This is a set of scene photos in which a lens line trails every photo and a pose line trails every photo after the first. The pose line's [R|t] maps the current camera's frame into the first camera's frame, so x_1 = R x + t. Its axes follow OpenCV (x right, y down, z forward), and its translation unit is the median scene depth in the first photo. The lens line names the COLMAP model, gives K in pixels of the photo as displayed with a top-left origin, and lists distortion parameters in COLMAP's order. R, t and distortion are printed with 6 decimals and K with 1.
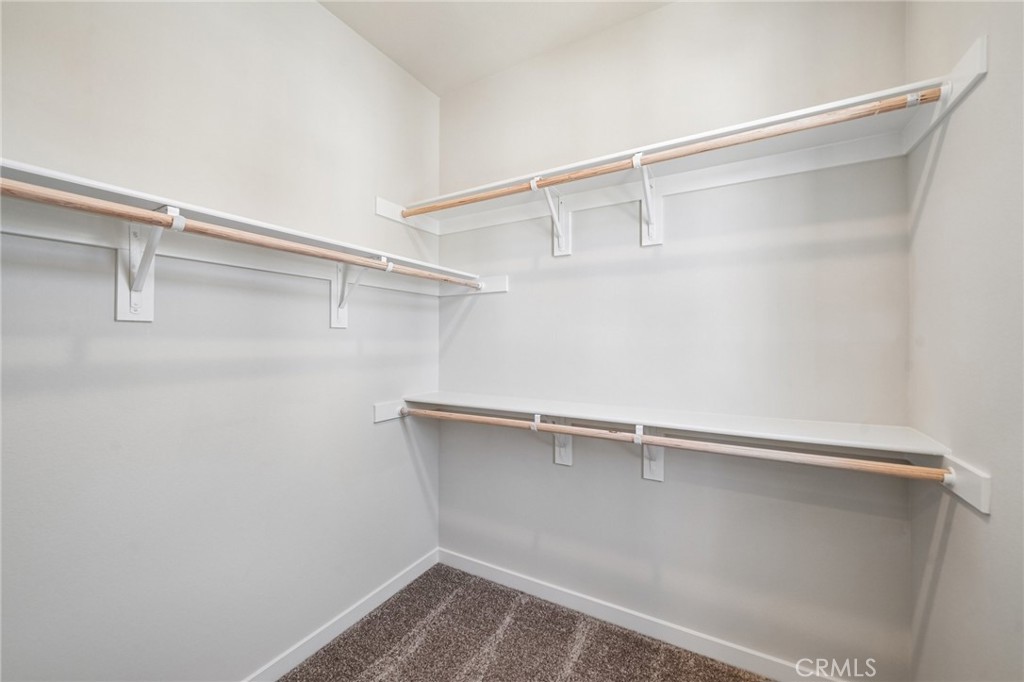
lens RADIAL K [[402.5, 0, 498.4], [0, 402.5, 339.2], [0, 0, 1]] dist [-0.011103, -0.000015]
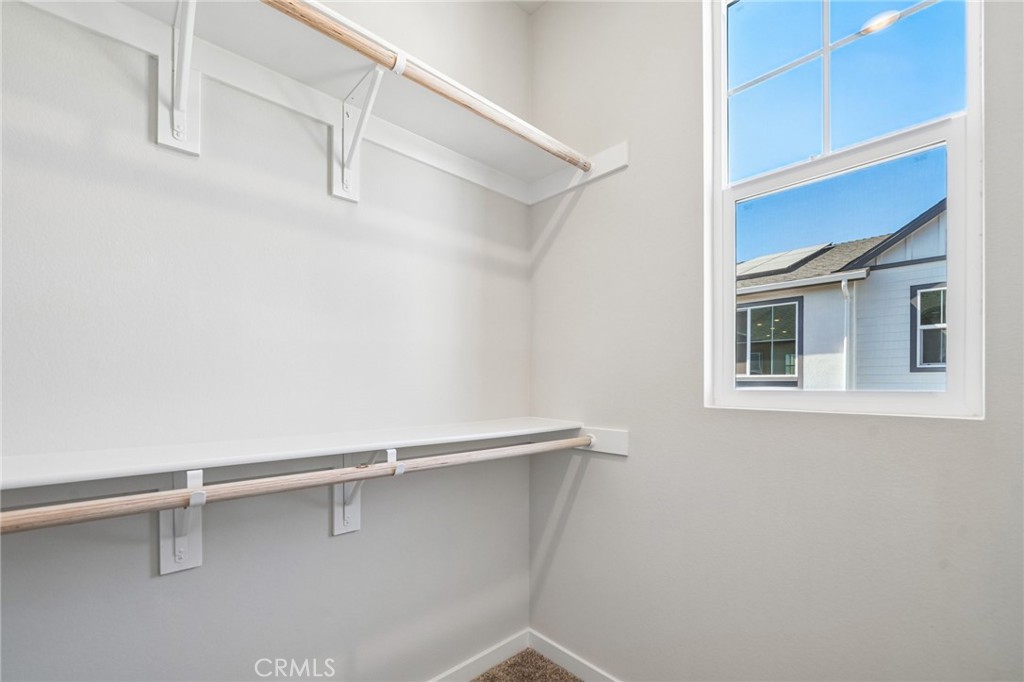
lens RADIAL K [[435.5, 0, 510.4], [0, 435.5, 383.9], [0, 0, 1]] dist [-0.001998, -0.000188]
pose [[0.283811, -0.003255, 0.958875, -0.311793], [-0.003769, 0.999983, 0.004511, 0.098288], [-0.958873, -0.004894, 0.283794, 0.590842]]
